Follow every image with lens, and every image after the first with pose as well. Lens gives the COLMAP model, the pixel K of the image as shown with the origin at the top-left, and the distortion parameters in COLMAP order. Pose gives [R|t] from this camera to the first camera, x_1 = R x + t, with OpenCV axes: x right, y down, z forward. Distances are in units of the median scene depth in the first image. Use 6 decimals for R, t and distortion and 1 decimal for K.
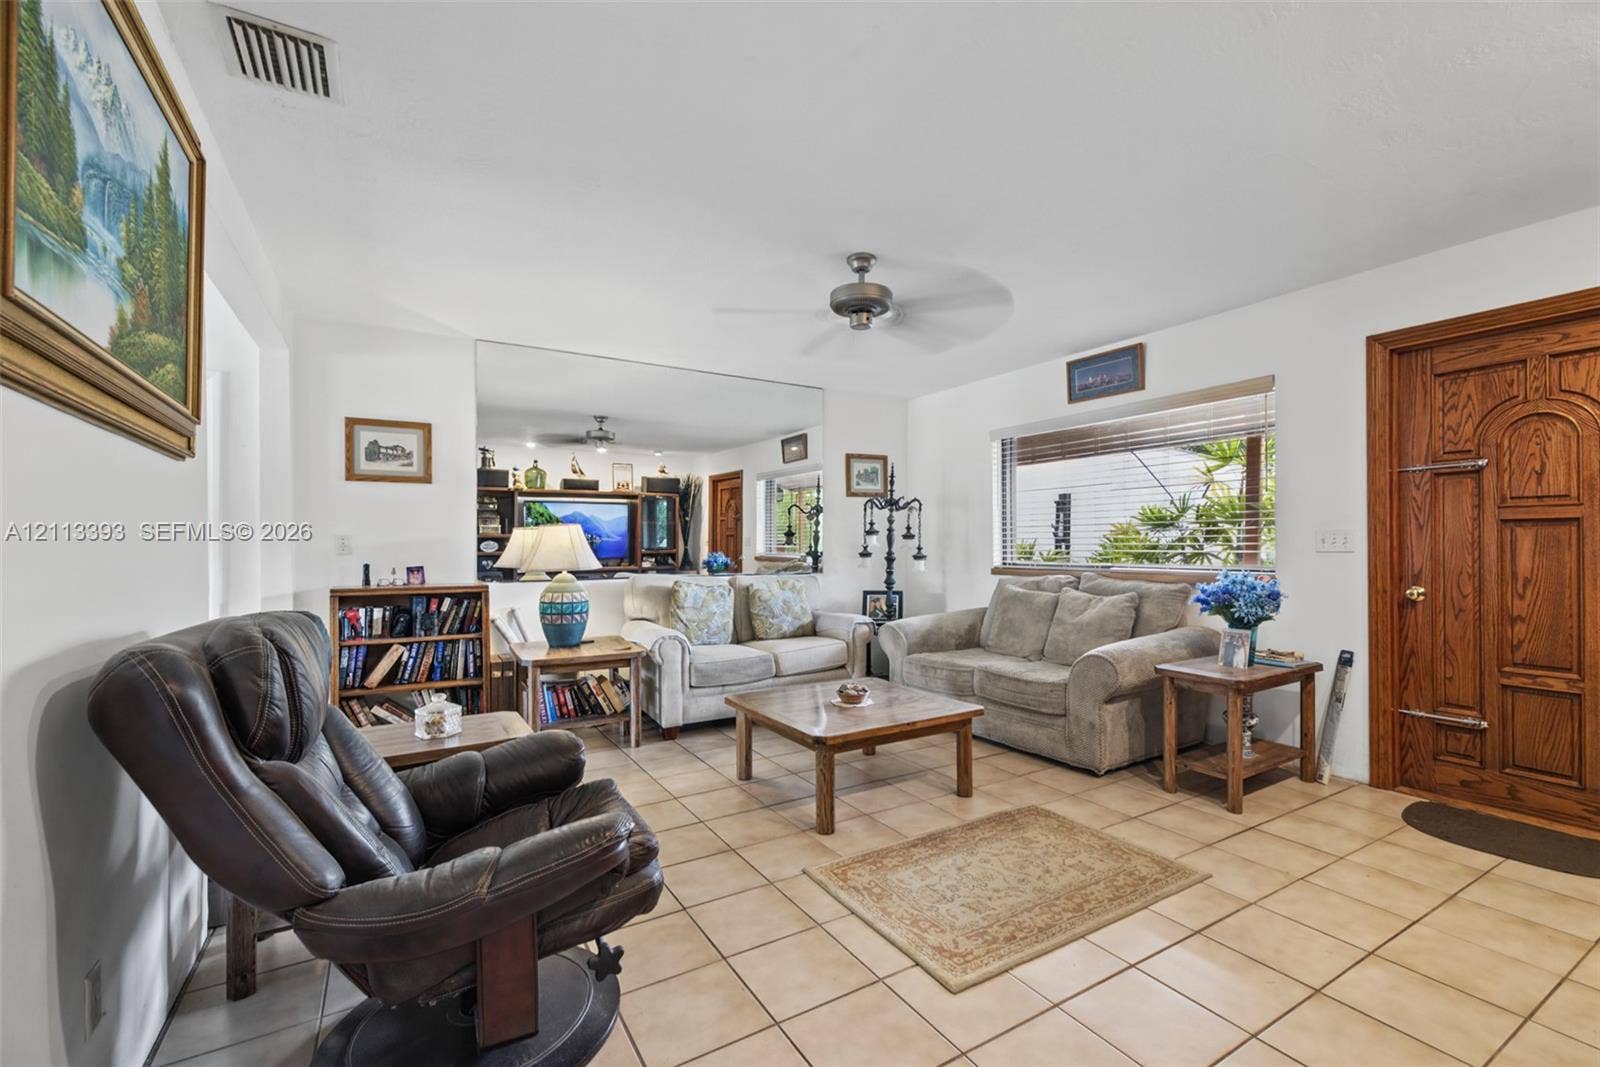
lens RADIAL K [[680.0, 0, 805.1], [0, 680.0, 545.6], [0, 0, 1]] dist [0.000623, -0.000401]
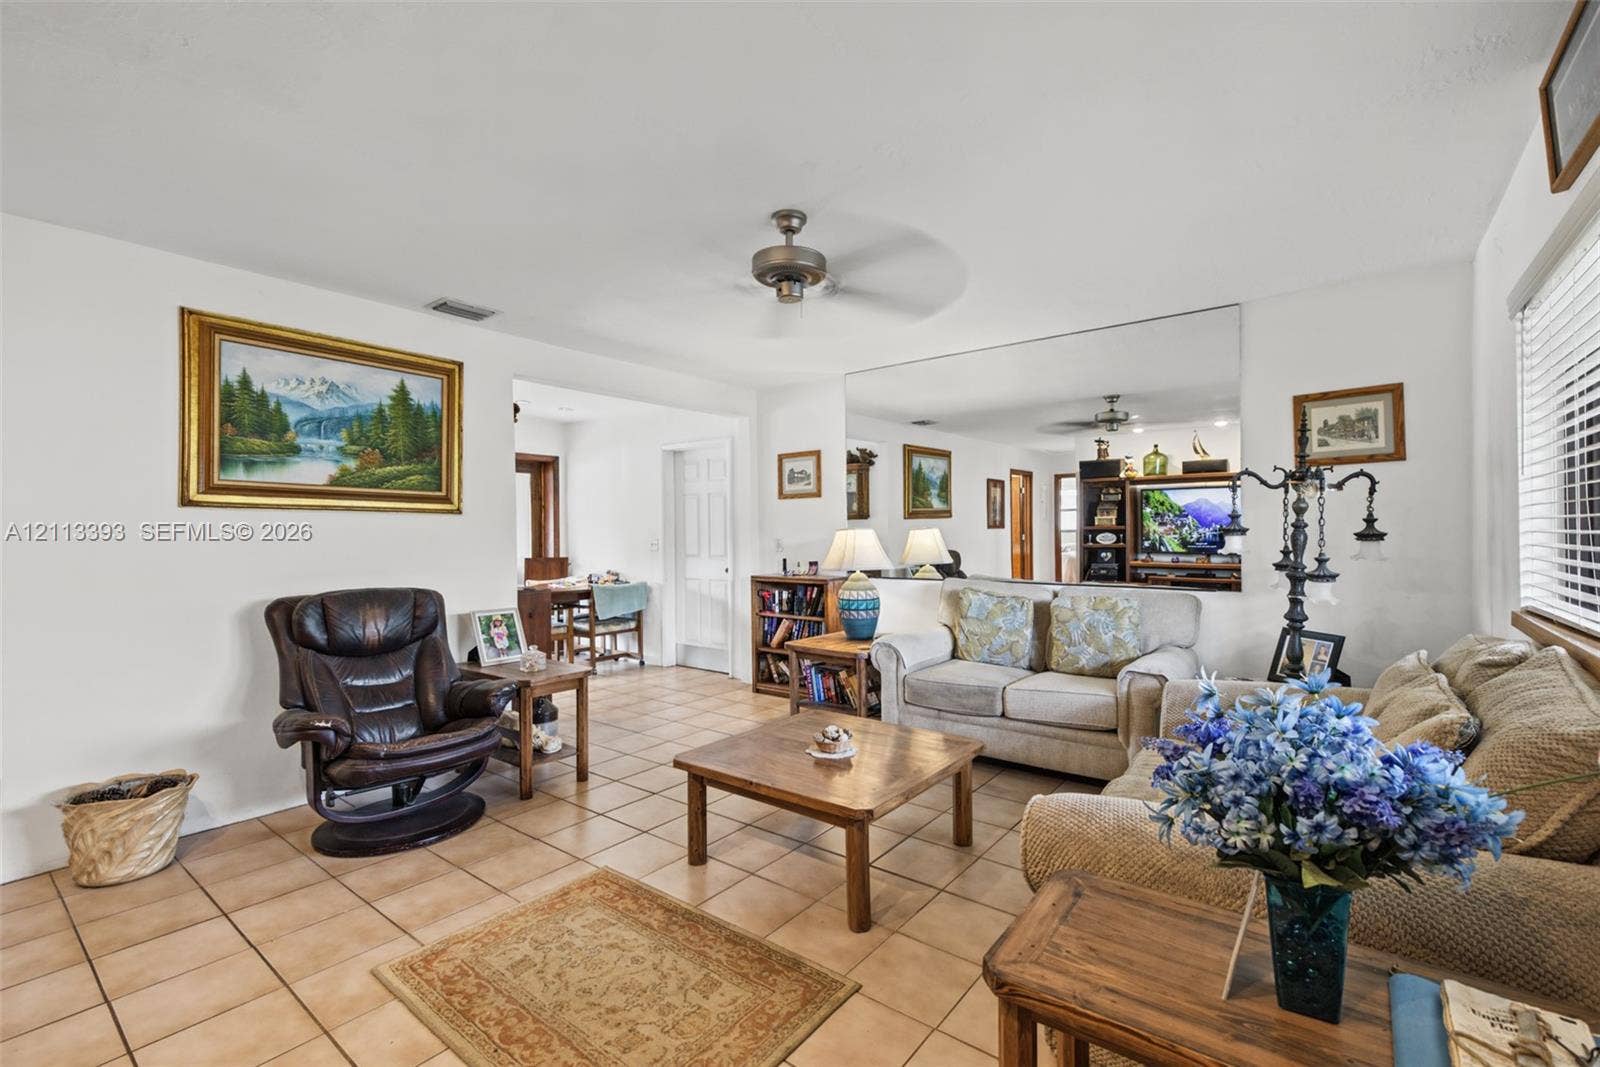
lens RADIAL K [[684.7, 0, 826.0], [0, 684.7, 537.9], [0, 0, 1]] dist [0.009098, -0.000836]
pose [[0.373186, 0.005922, -0.927738, 0.651669], [0.007625, 0.999926, 0.009450, -0.026708], [0.927725, -0.010601, 0.373113, 0.536039]]
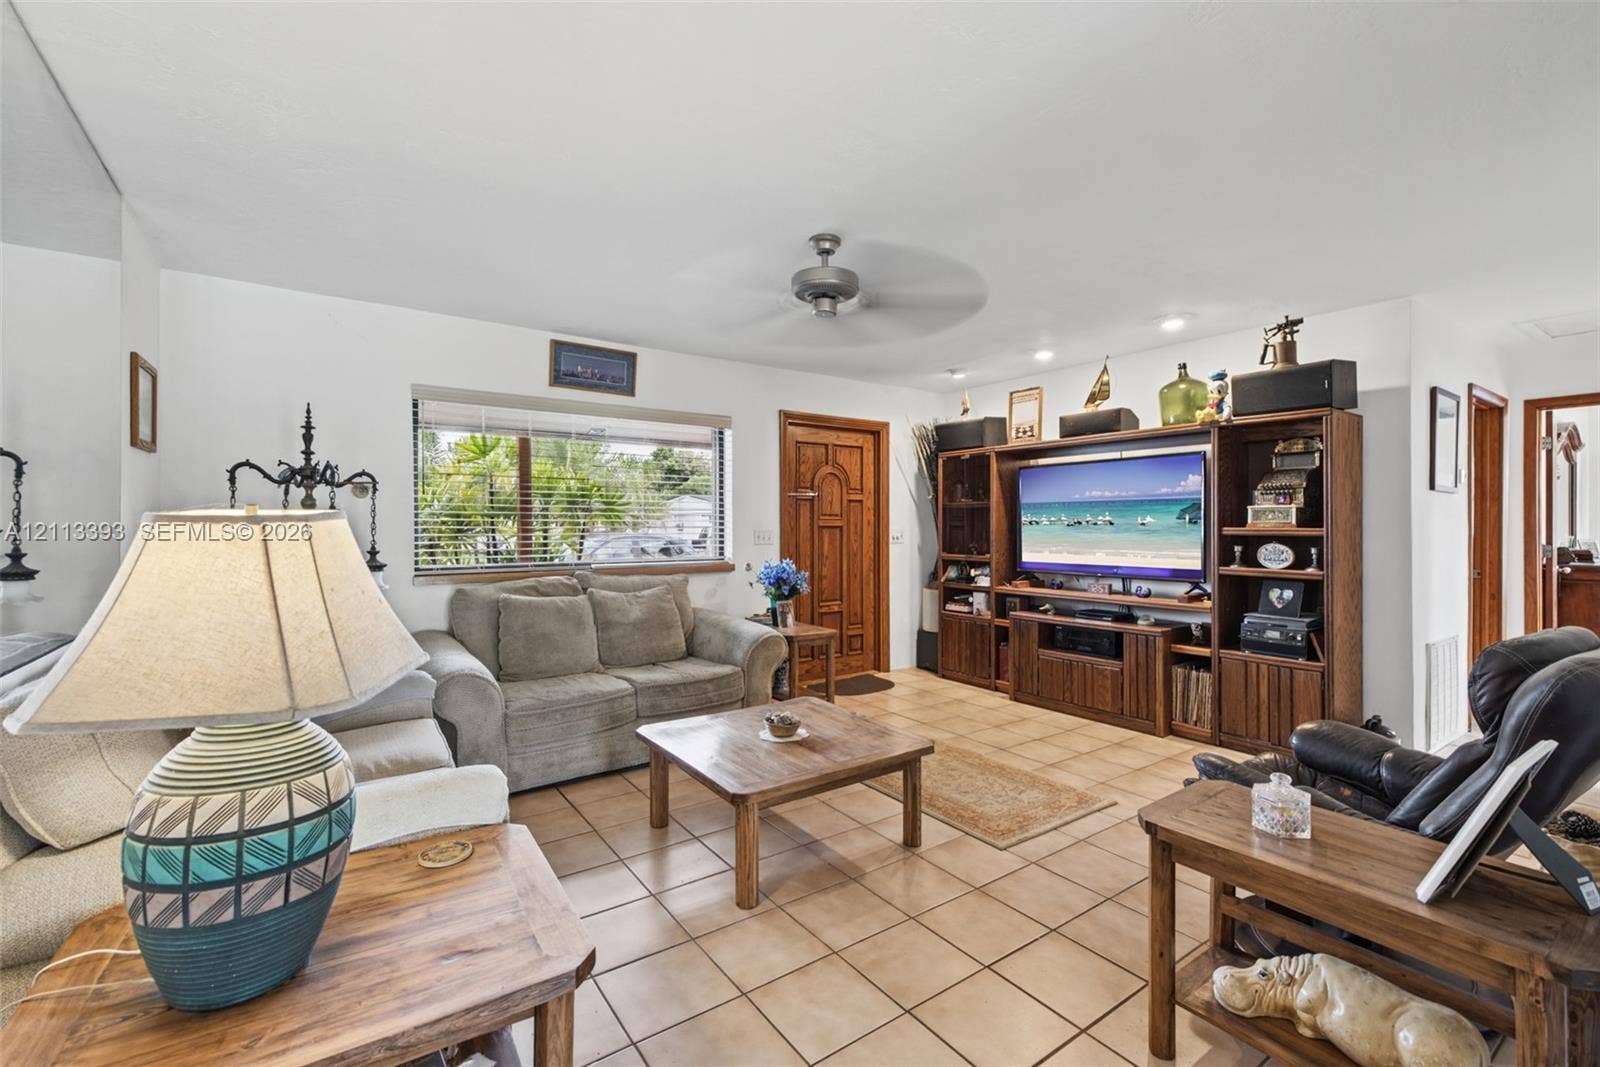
lens RADIAL K [[703.2, 0, 805.4], [0, 703.2, 557.2], [0, 0, 1]] dist [-0.000151, -0.000101]
pose [[-0.081521, -0.050061, 0.995414, -0.657576], [-0.009274, 0.998733, 0.049468, -0.034831], [-0.996628, -0.005199, -0.081882, 0.843651]]
